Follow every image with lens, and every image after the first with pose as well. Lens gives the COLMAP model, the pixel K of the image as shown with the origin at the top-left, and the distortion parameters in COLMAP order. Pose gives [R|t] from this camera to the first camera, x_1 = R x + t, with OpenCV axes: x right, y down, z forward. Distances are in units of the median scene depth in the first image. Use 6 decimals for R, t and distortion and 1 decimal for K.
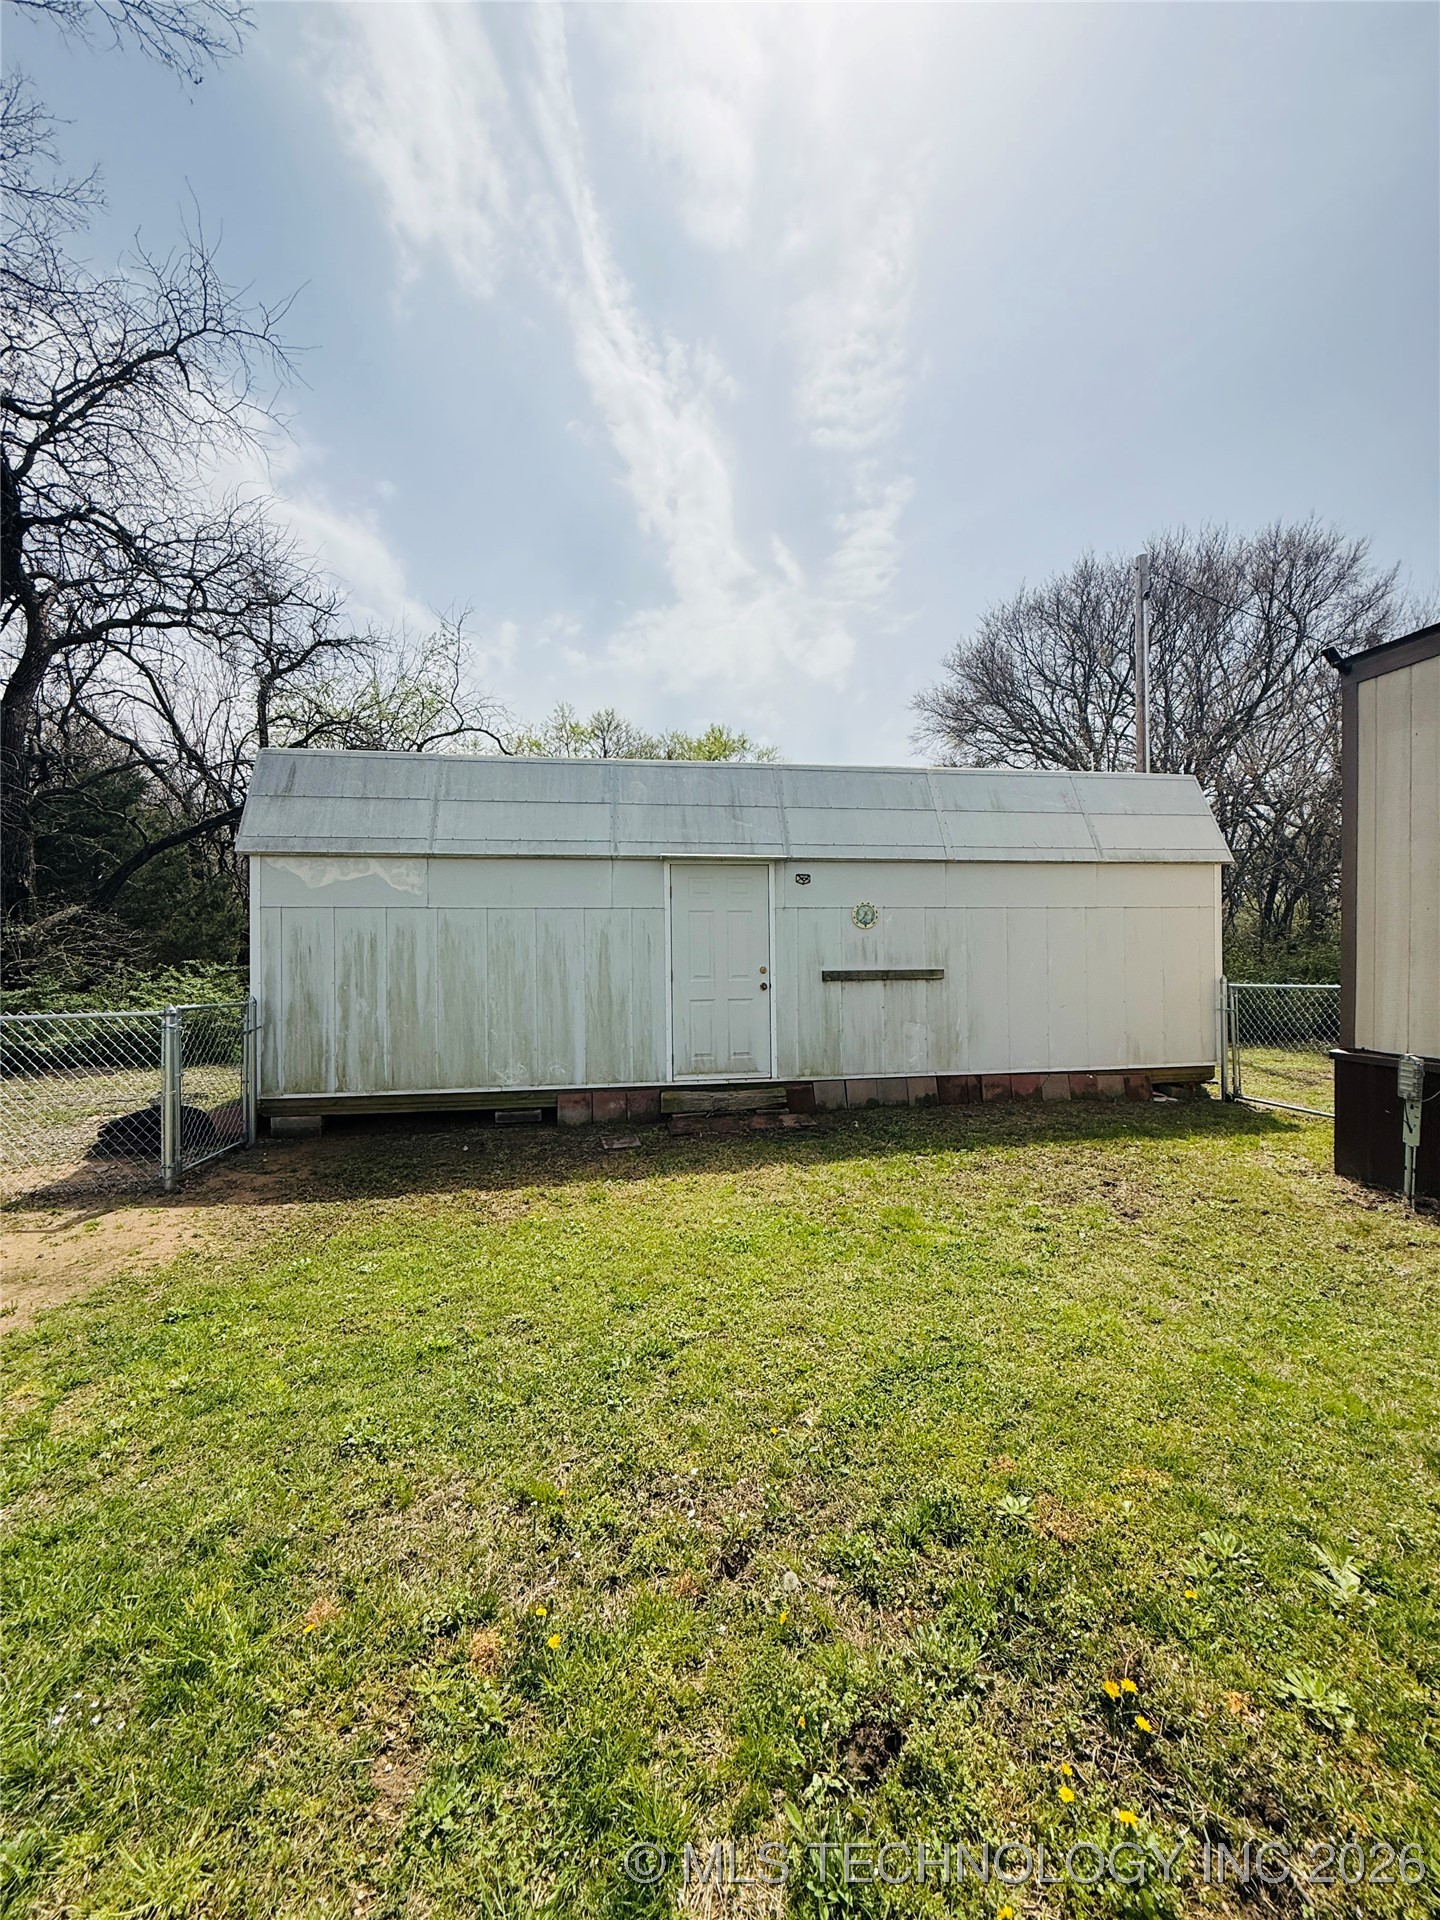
lens RADIAL K [[763.7, 0, 721.8], [0, 763.7, 953.5], [0, 0, 1]] dist [0.000062, 0.000269]
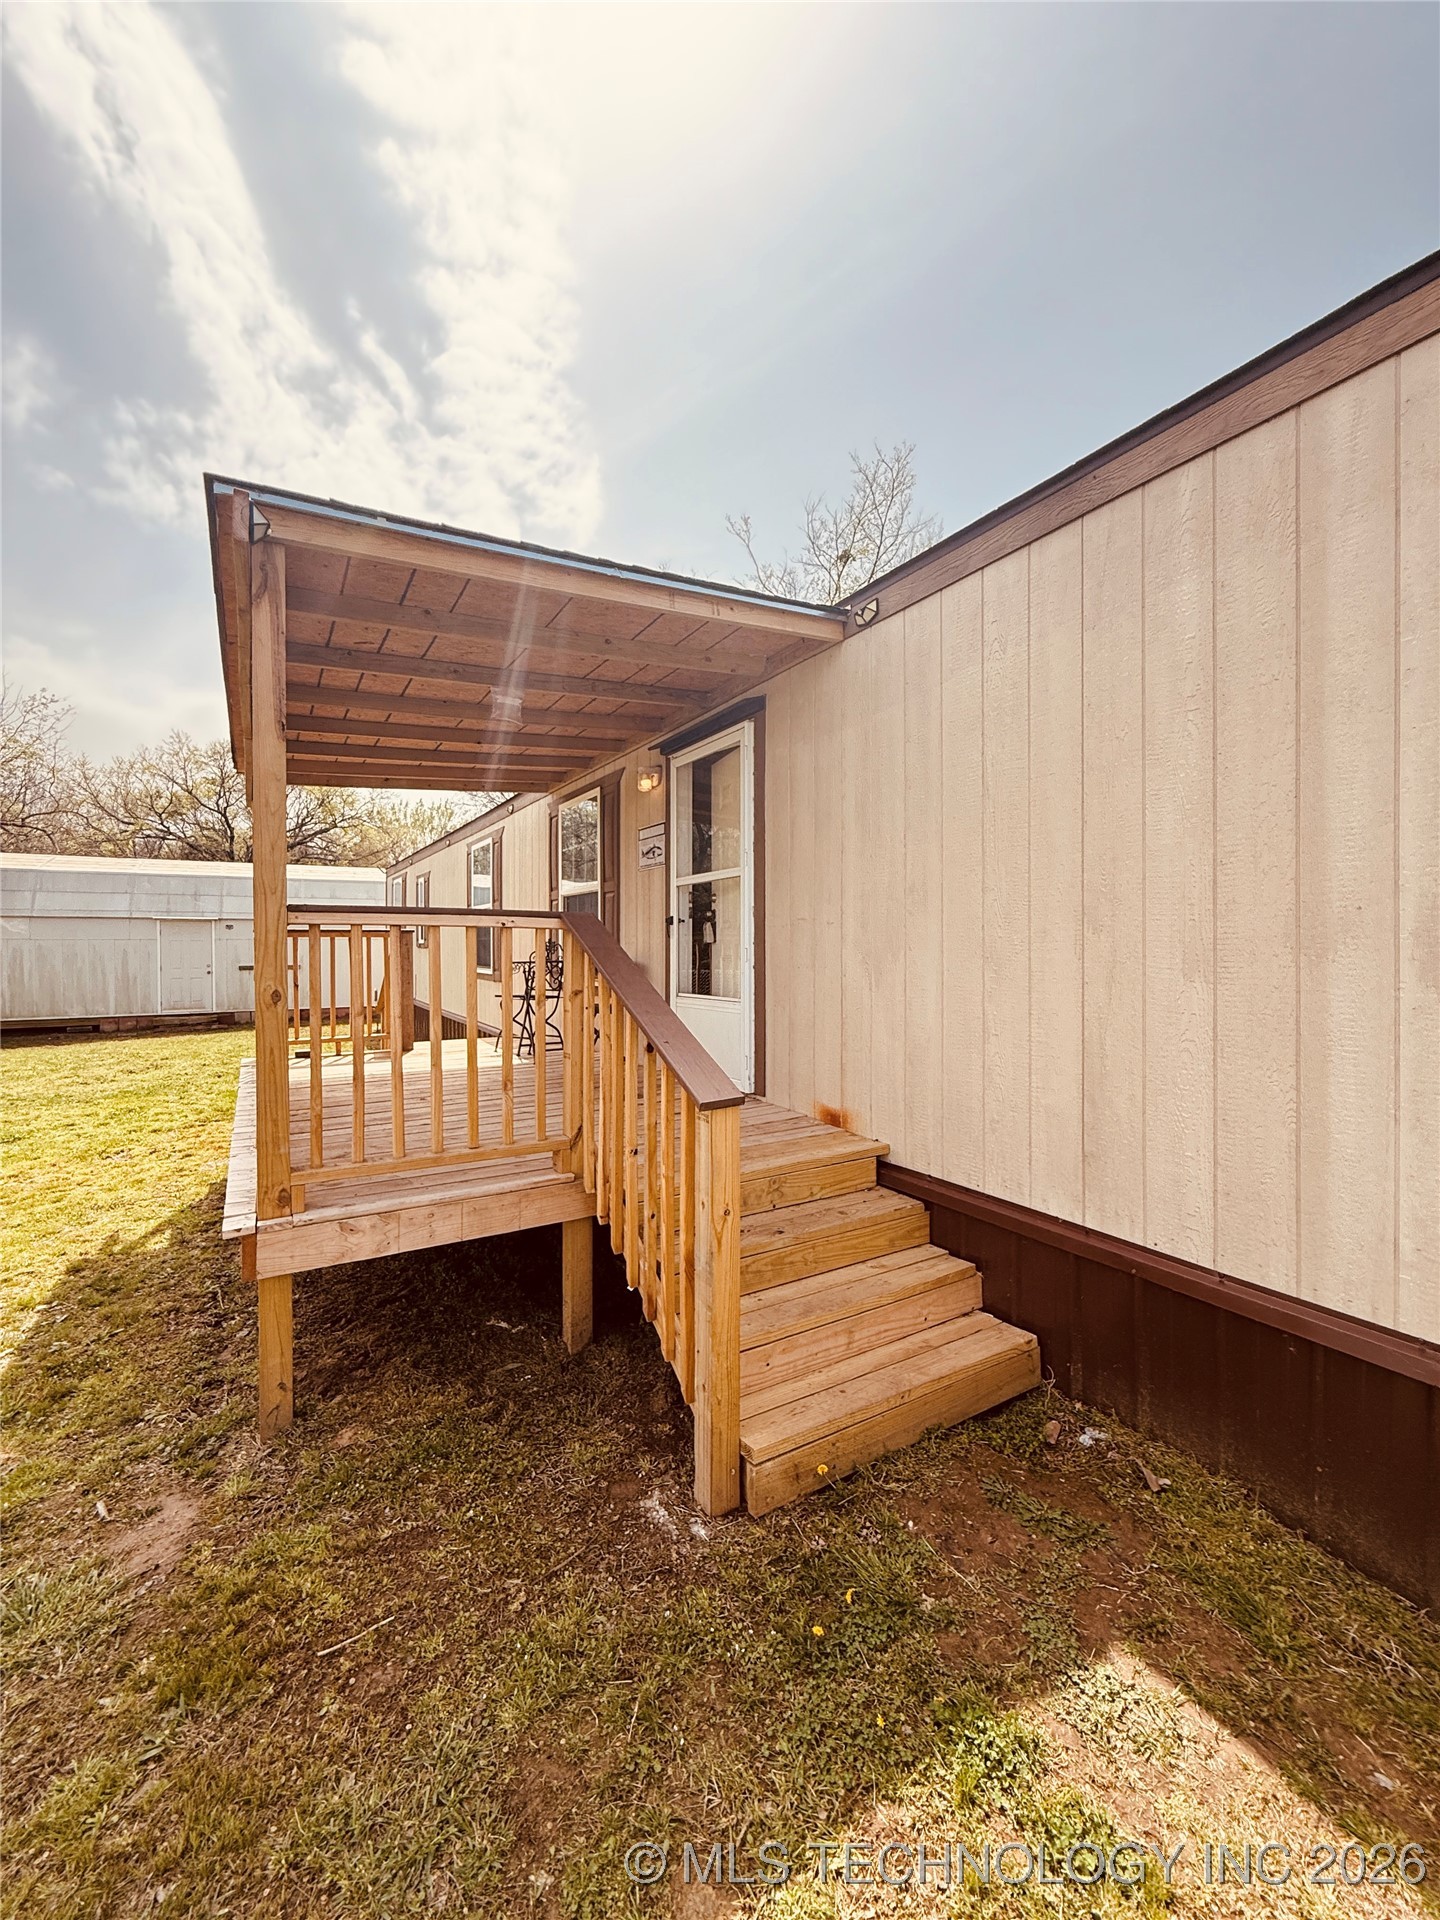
lens RADIAL K [[763.7, 0, 721.8], [0, 763.7, 953.5], [0, 0, 1]] dist [0.000062, 0.000269]
pose [[0.933889, 0.000997, 0.357561, 0.725410], [-0.003101, 0.999981, 0.005313, -0.034789], [-0.357549, -0.006071, 0.933875, -1.860552]]
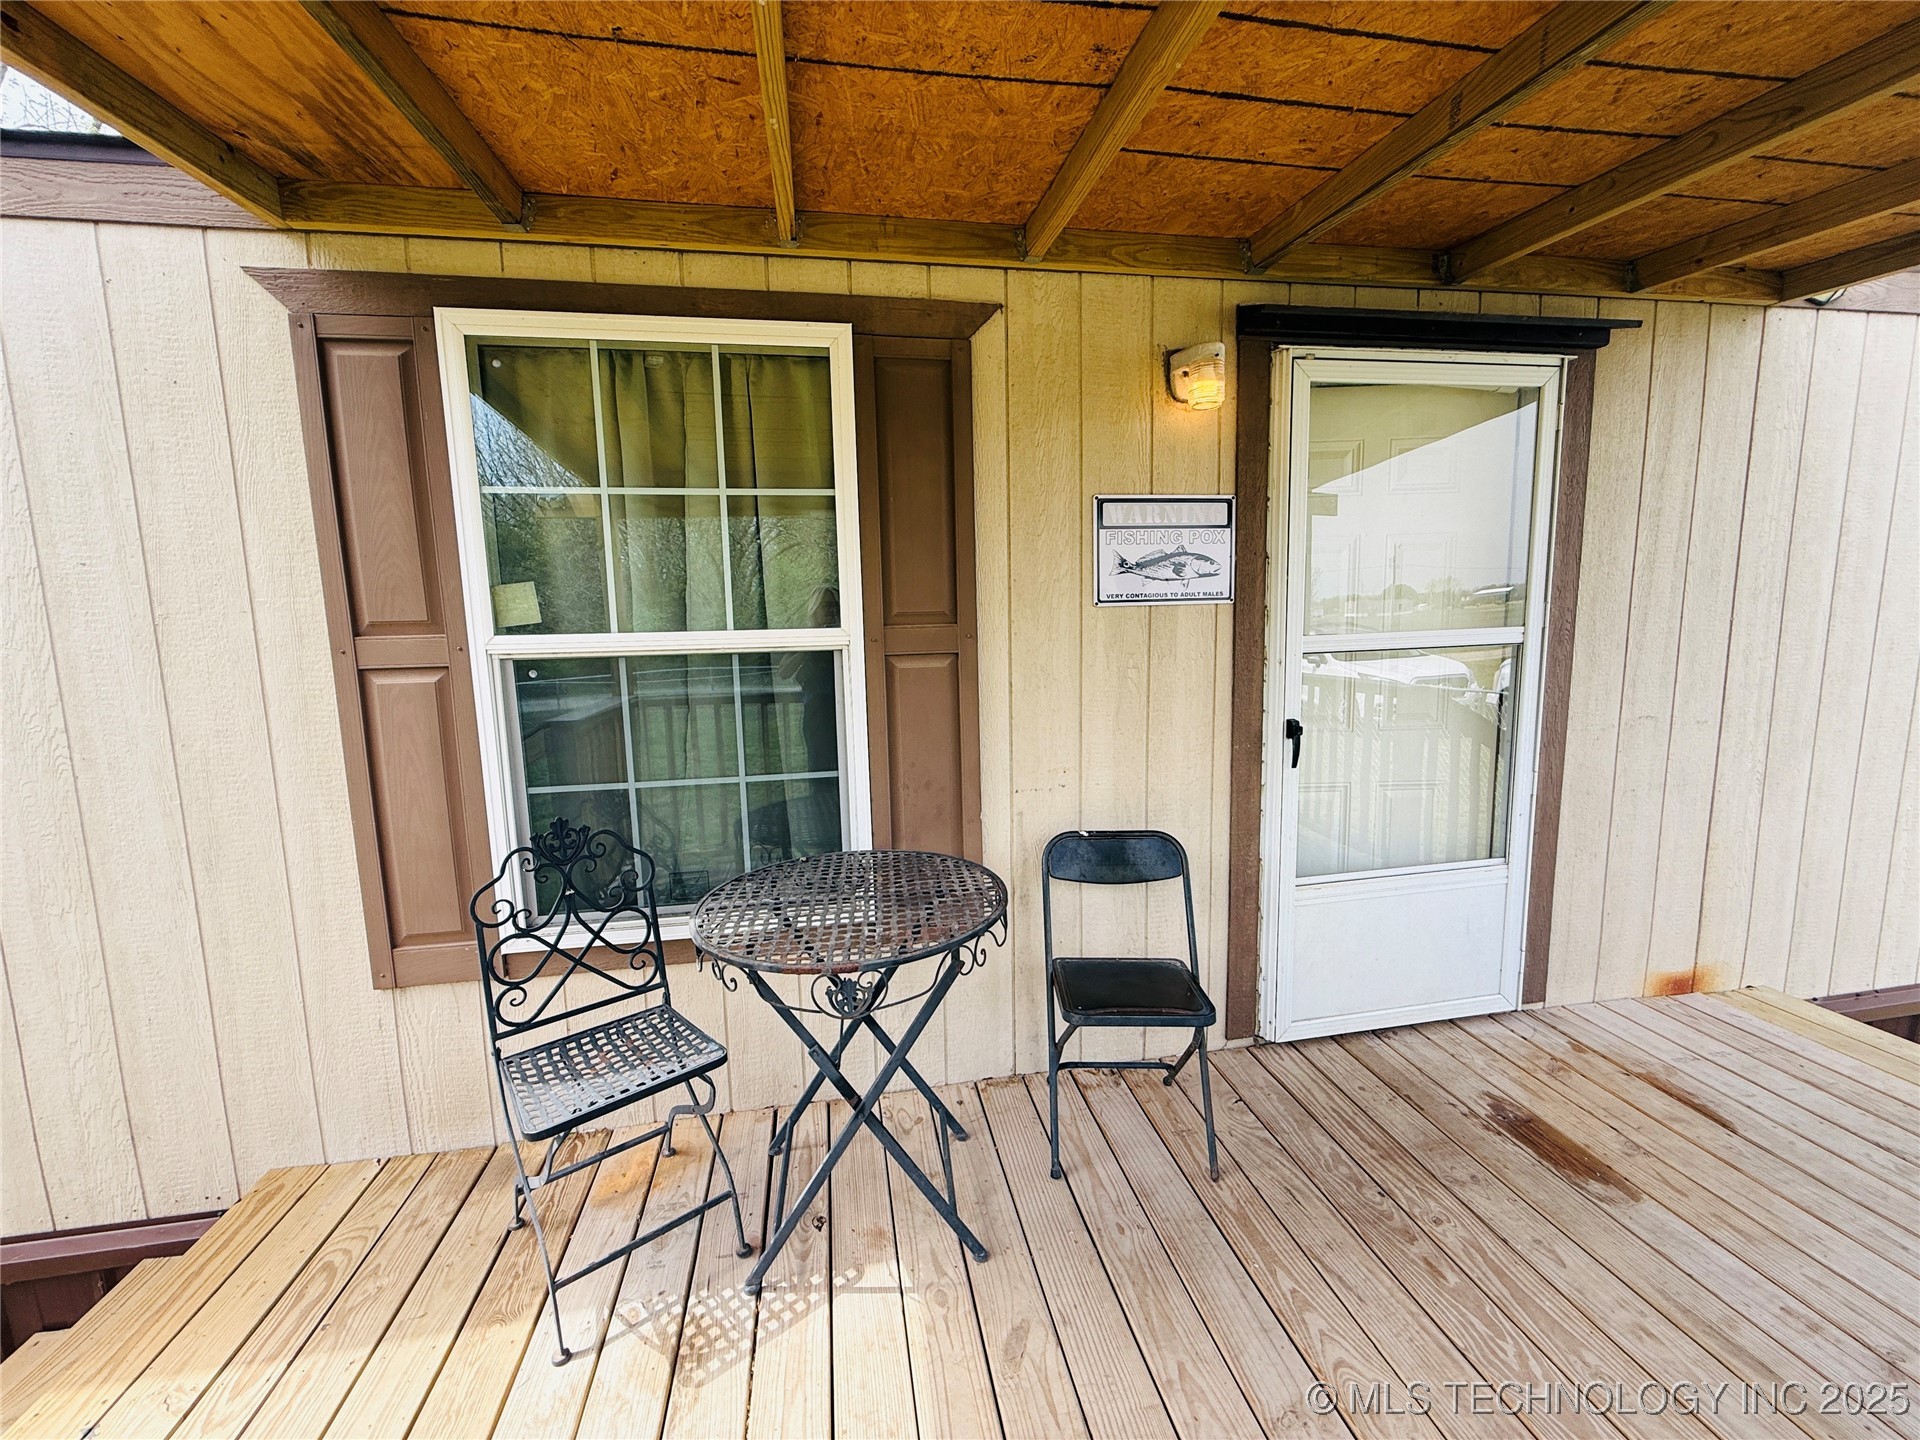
lens RADIAL K [[763.7, 0, 955.0], [0, 763.7, 720.7], [0, 0, 1]] dist [0.000062, 0.000269]
pose [[0.006976, -0.129446, 0.991562, 0.620168], [0.032589, 0.991089, 0.129155, -0.111739], [-0.999445, 0.031413, 0.011132, -1.041044]]
